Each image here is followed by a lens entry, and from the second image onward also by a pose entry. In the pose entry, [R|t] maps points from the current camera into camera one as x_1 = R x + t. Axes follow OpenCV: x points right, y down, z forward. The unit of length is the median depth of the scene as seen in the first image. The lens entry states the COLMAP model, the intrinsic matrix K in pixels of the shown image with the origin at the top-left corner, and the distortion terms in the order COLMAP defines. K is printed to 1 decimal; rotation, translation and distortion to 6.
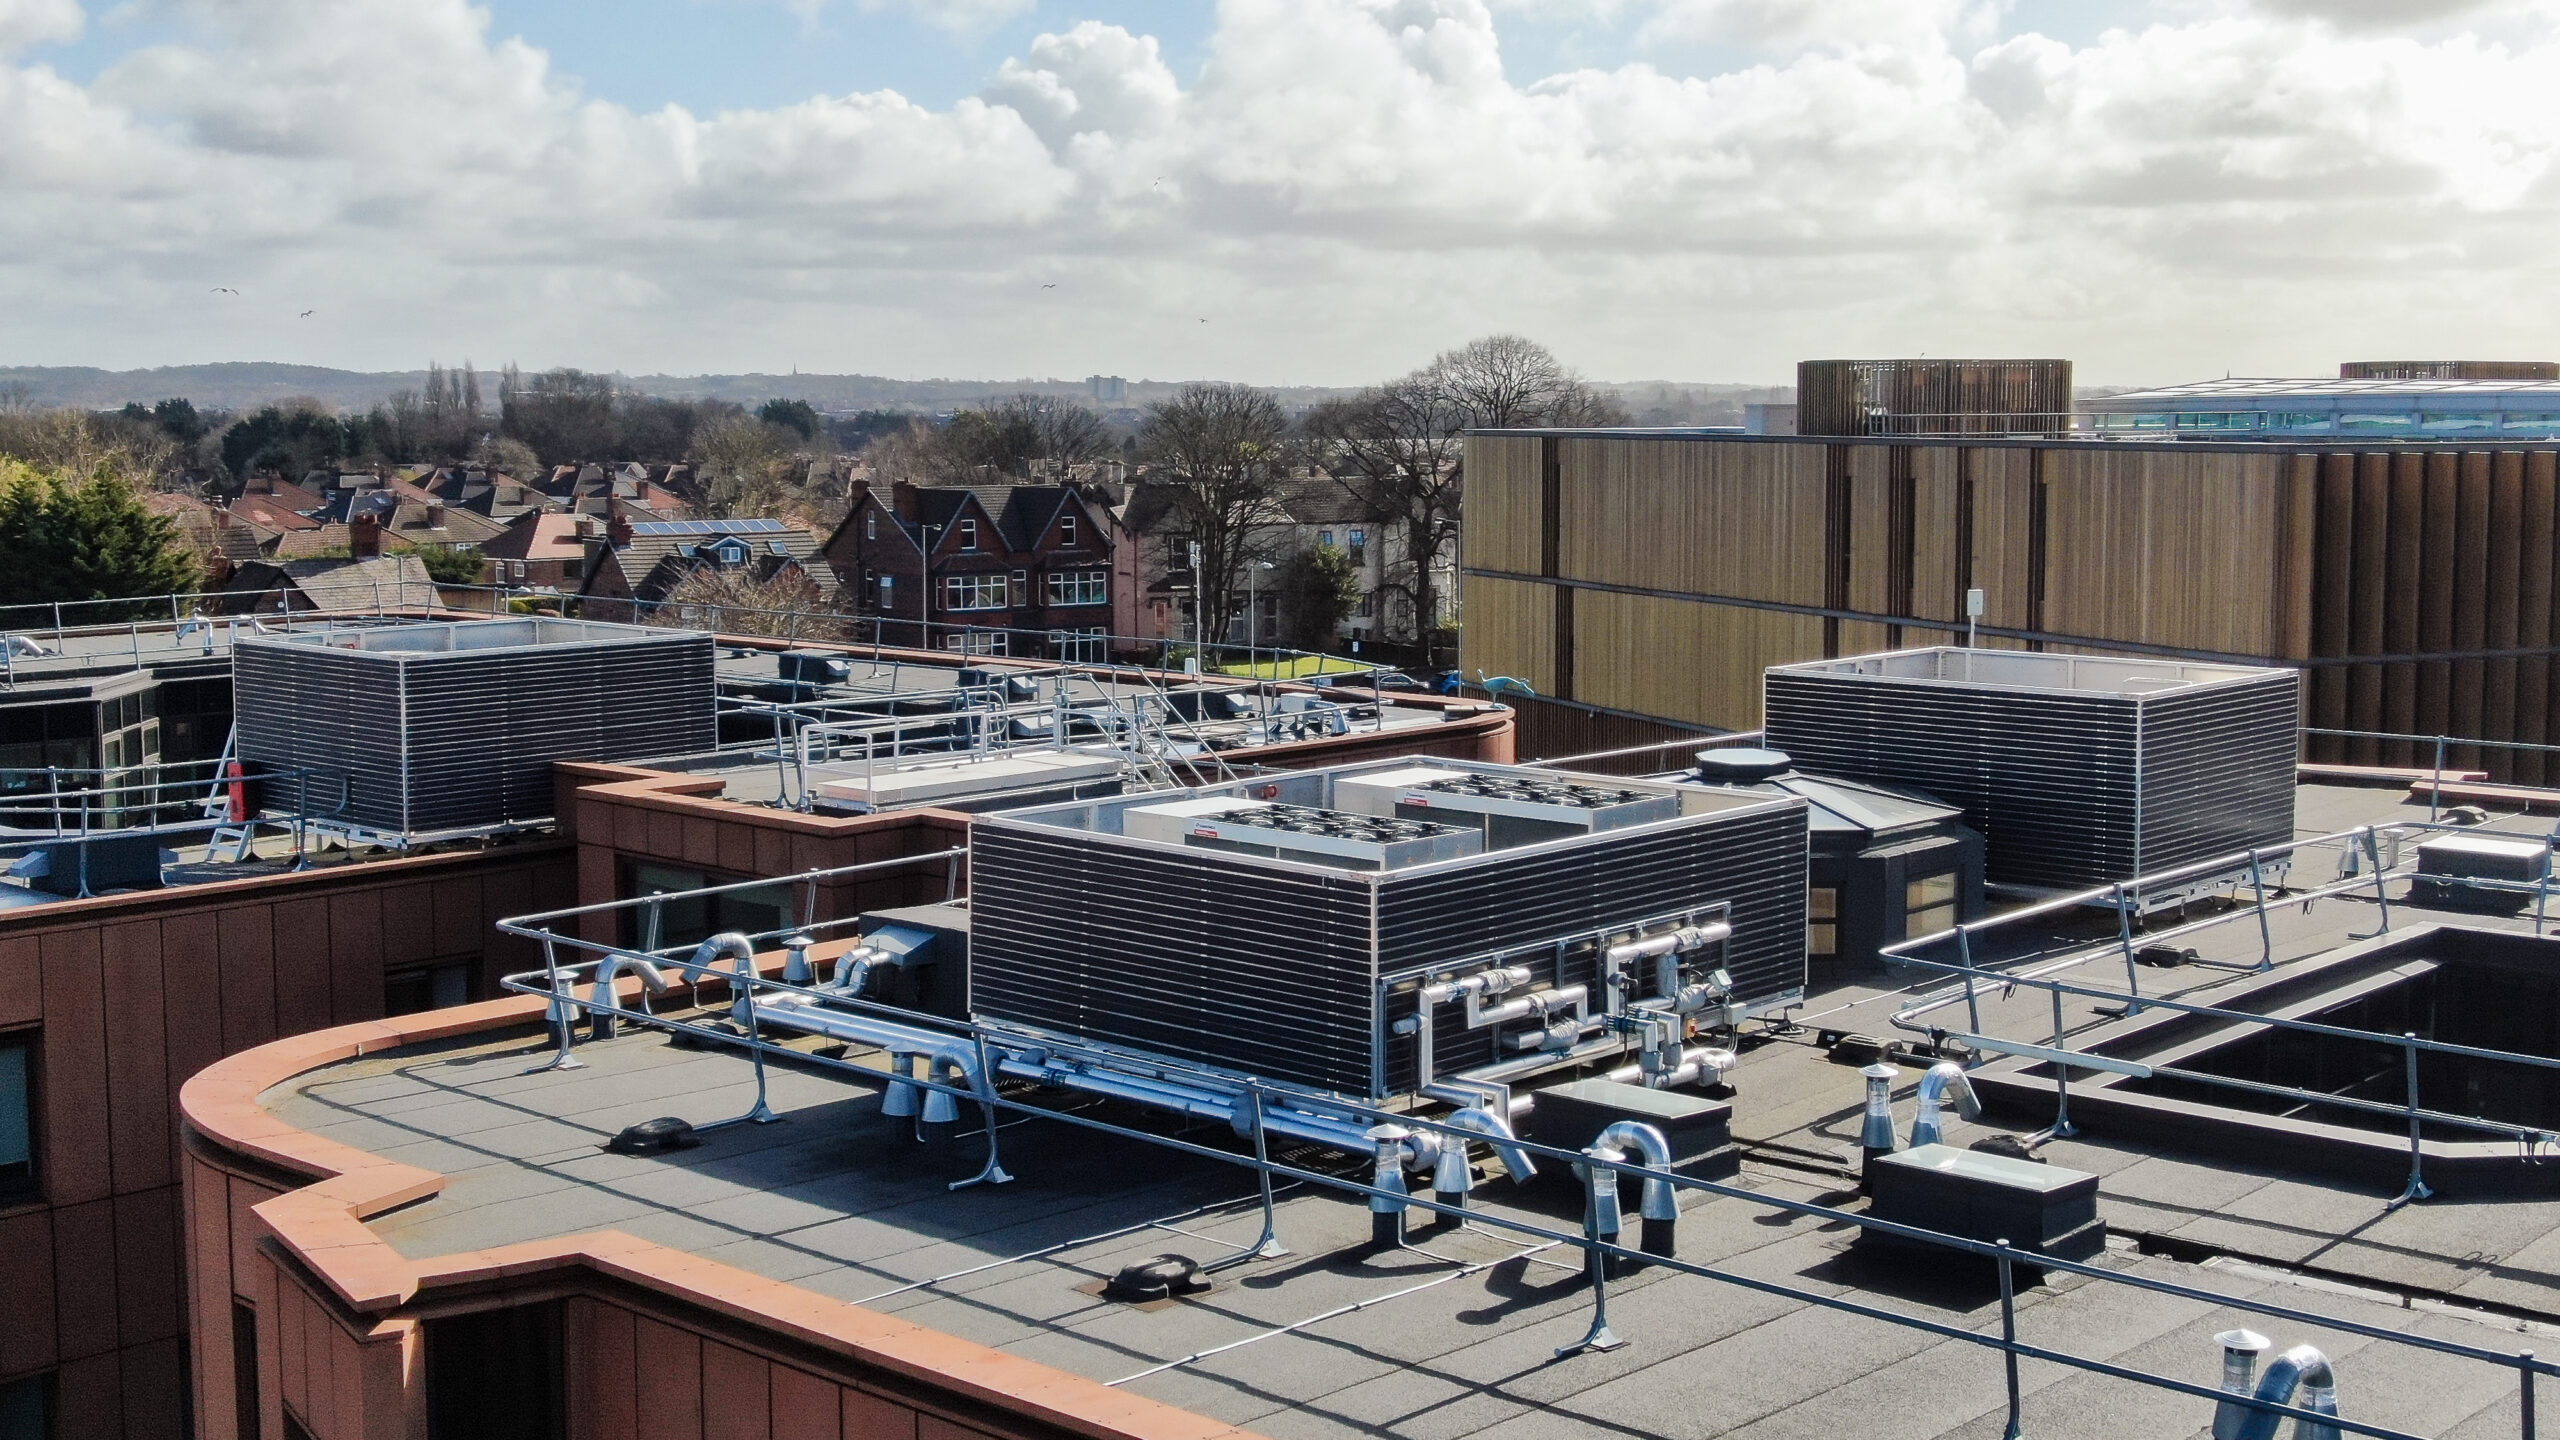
lens RADIAL K [[3044.8, 0, 1276.3], [0, 3044.8, 715.6], [0, 0, 1]] dist [-0.031180, 0.000000]
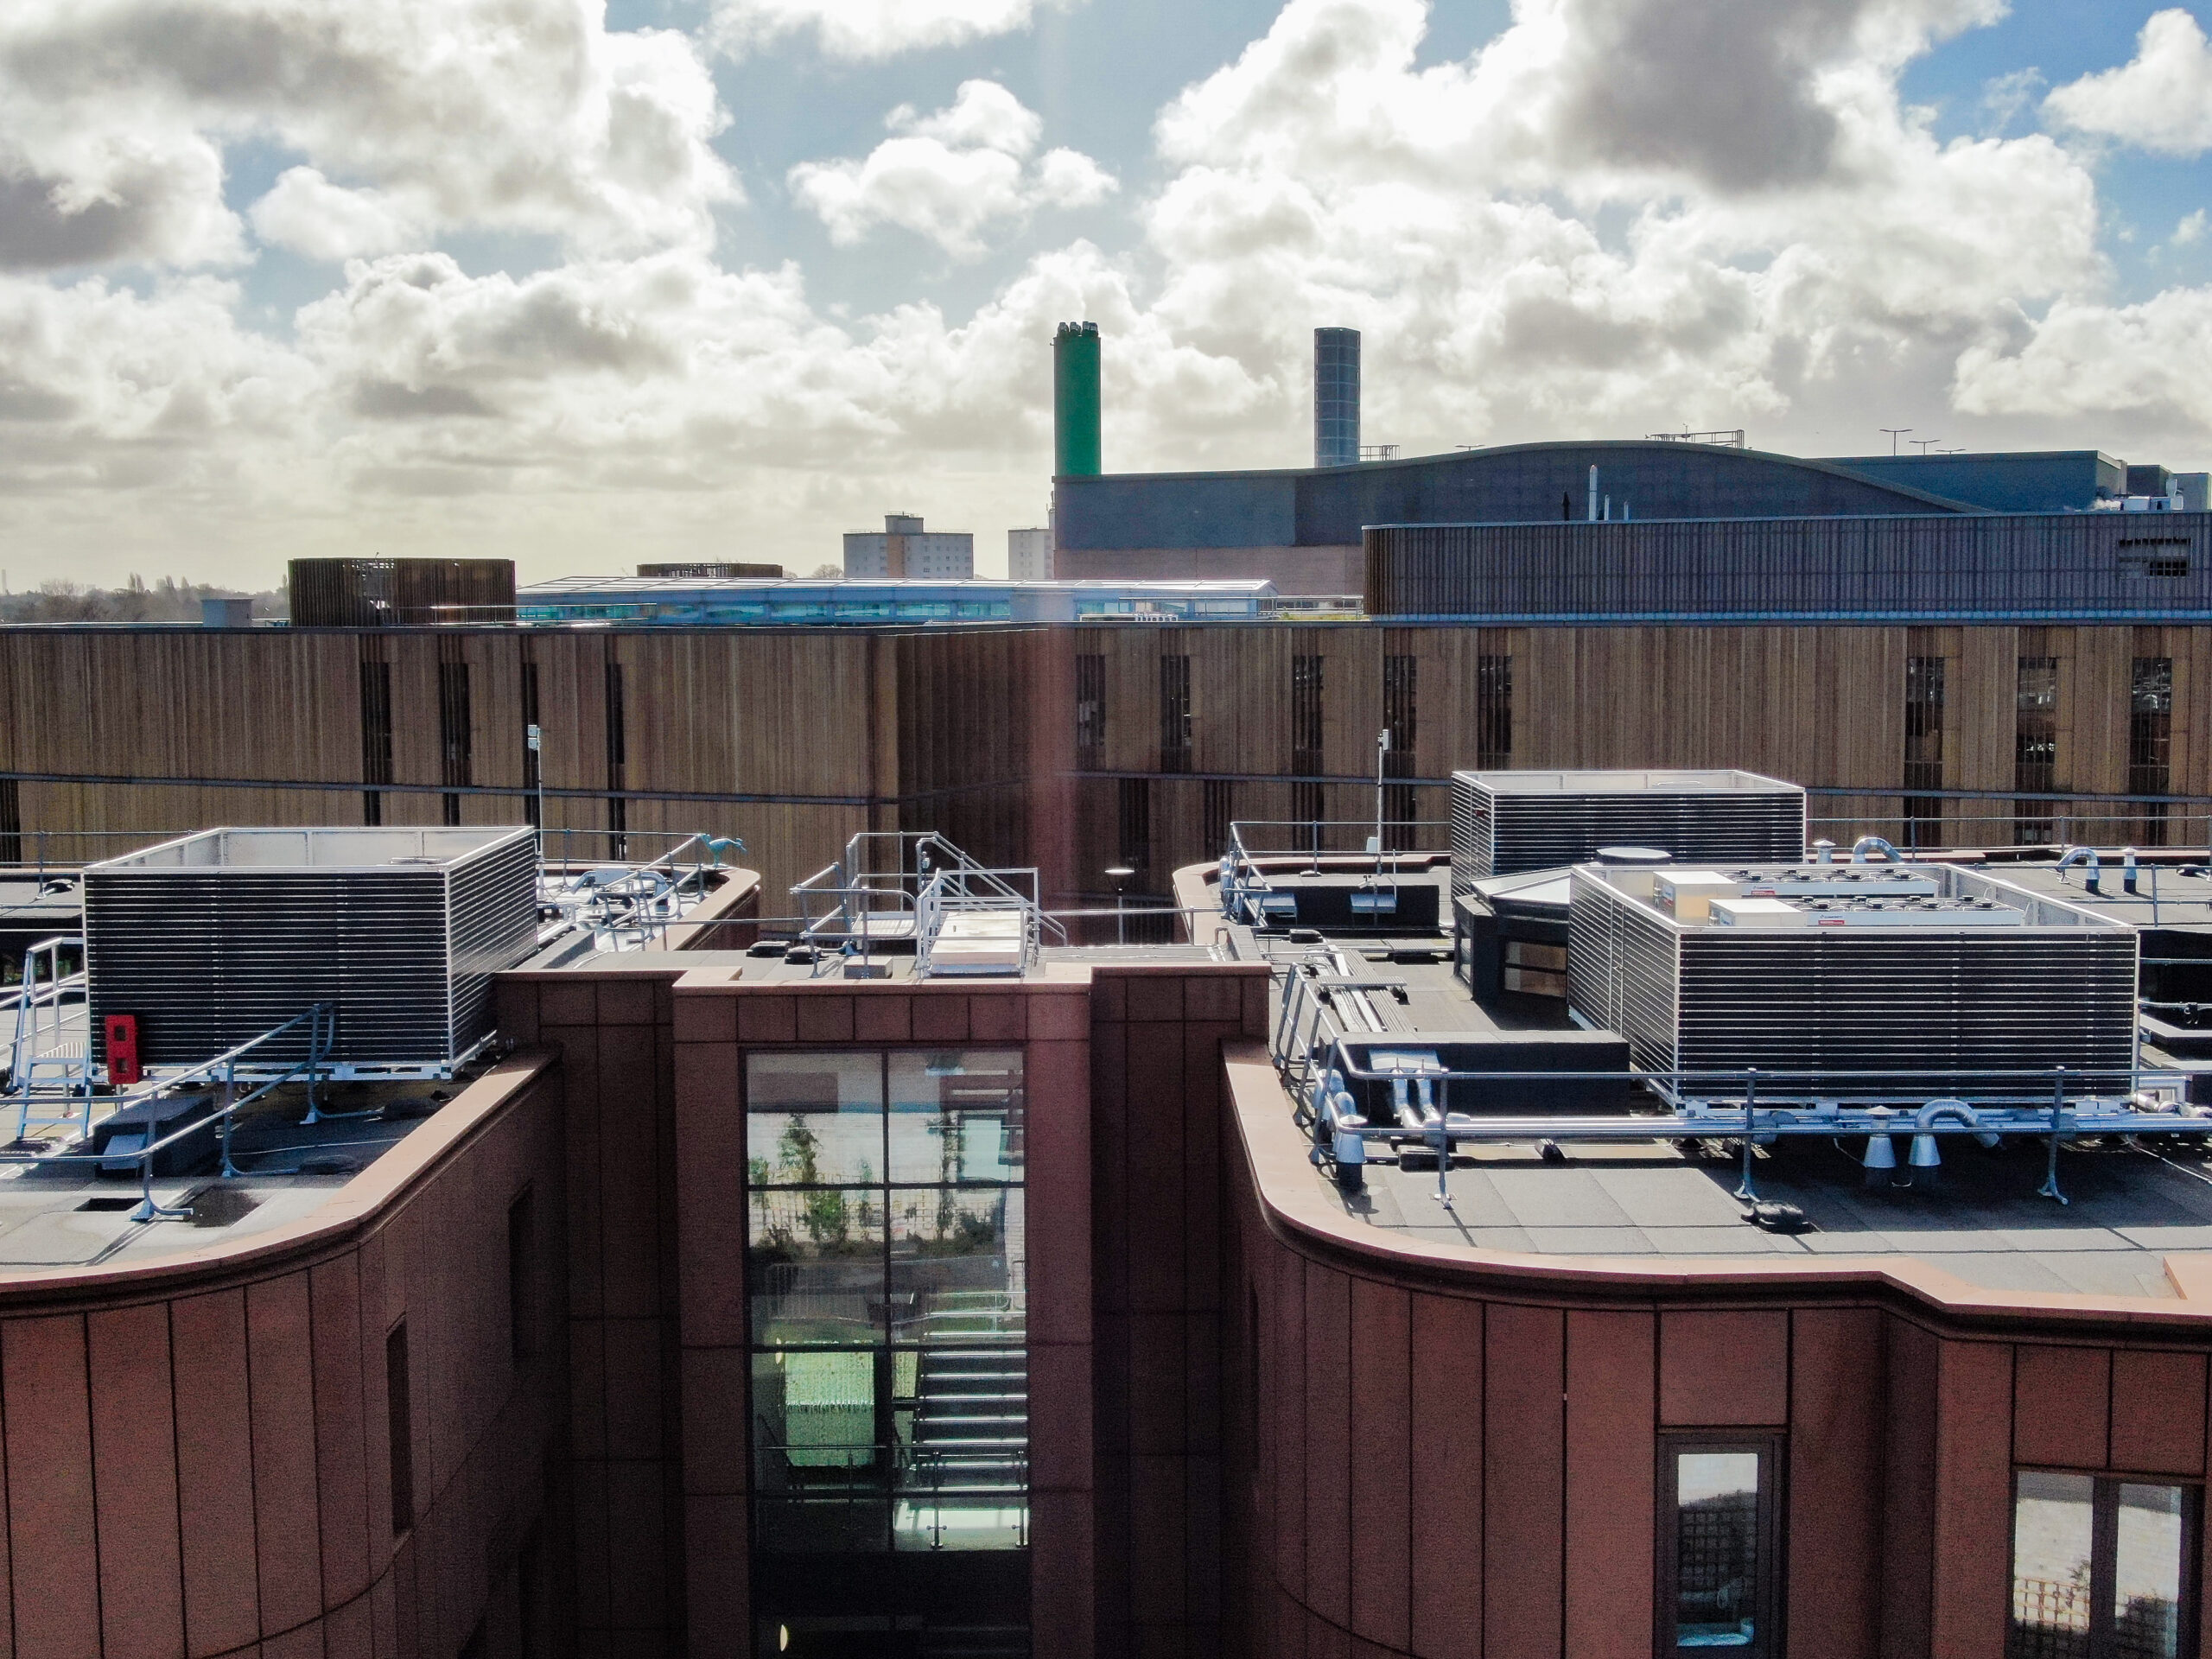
lens RADIAL K [[2730.8, 0, 1106.7], [0, 2730.8, 835.1], [0, 0, 1]] dist [0.001075, 0.000000]
pose [[0.718046, -0.061200, 0.693300, -0.301330], [0.075282, 0.997112, 0.010051, -0.006176], [-0.691913, 0.044976, 0.720579, 0.099471]]
